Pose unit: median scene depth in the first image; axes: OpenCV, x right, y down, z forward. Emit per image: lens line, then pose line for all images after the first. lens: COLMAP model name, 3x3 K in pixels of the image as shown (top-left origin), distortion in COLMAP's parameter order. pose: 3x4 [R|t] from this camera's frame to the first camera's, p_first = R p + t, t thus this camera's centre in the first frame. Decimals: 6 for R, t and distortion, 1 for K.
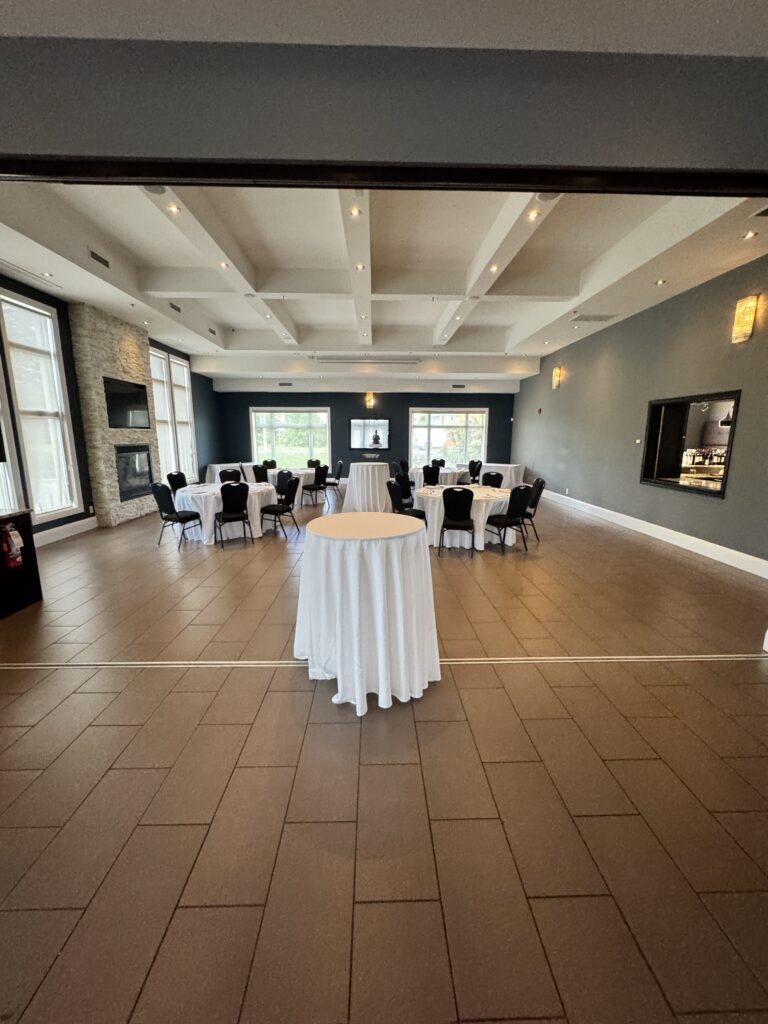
lens RADIAL K [[407.7, 0, 386.0], [0, 407.7, 513.2], [0, 0, 1]] dist [-0.009218, 0.000188]
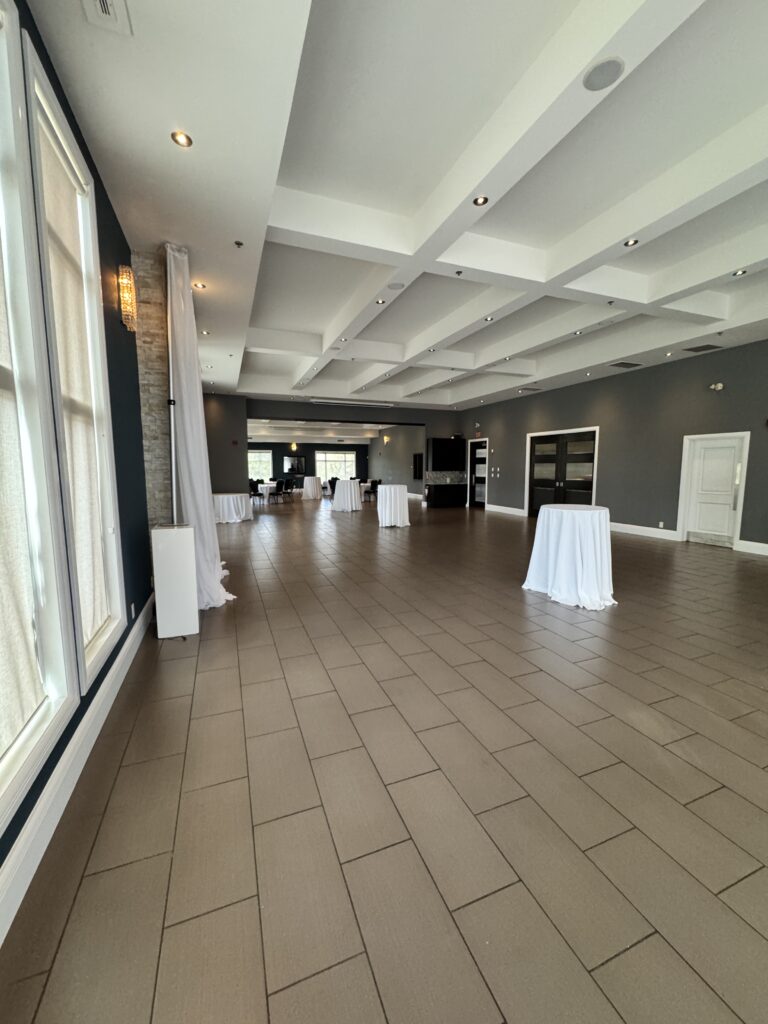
lens RADIAL K [[407.7, 0, 383.6], [0, 407.7, 519.8], [0, 0, 1]] dist [-0.009218, 0.000188]
pose [[0.940824, -0.048731, 0.335374, -0.397630], [0.068189, 0.996589, -0.046482, 0.228274], [-0.331965, 0.066601, 0.940938, -1.167963]]
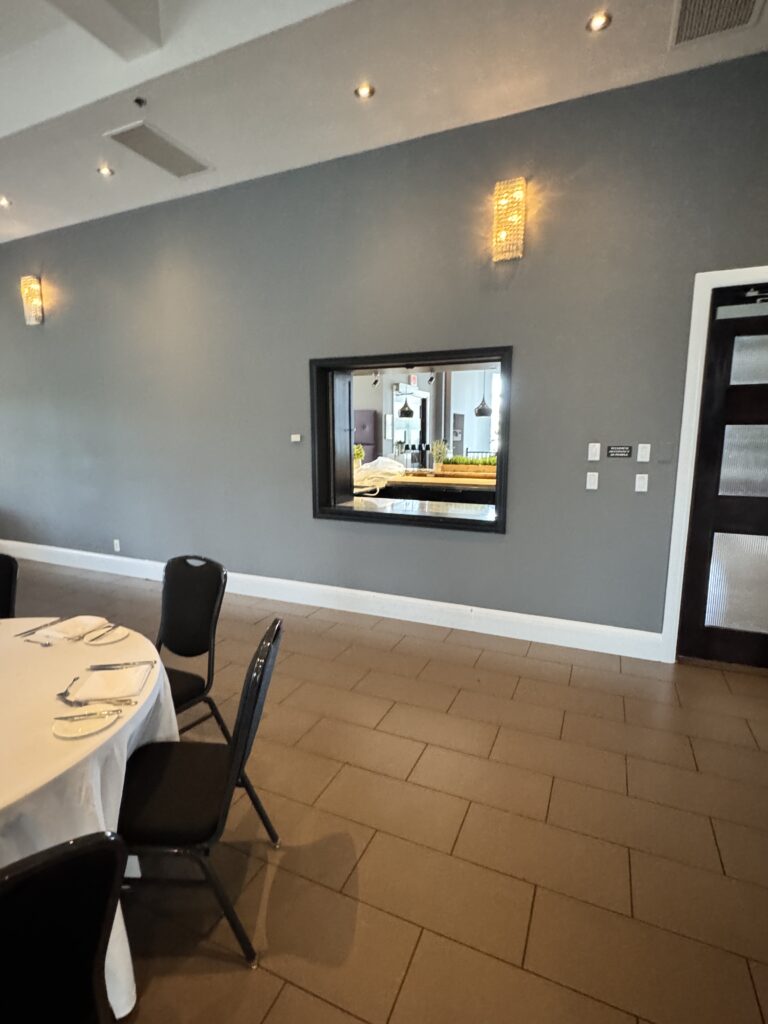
lens RADIAL K [[524.3, 0, 382.1], [0, 524.3, 506.4], [0, 0, 1]] dist [-0.001018, 0.000867]
pose [[0.455235, -0.141975, 0.878979, 0.057441], [0.175340, 0.982168, 0.067831, -0.085960], [-0.872936, 0.123241, 0.472011, 0.439816]]
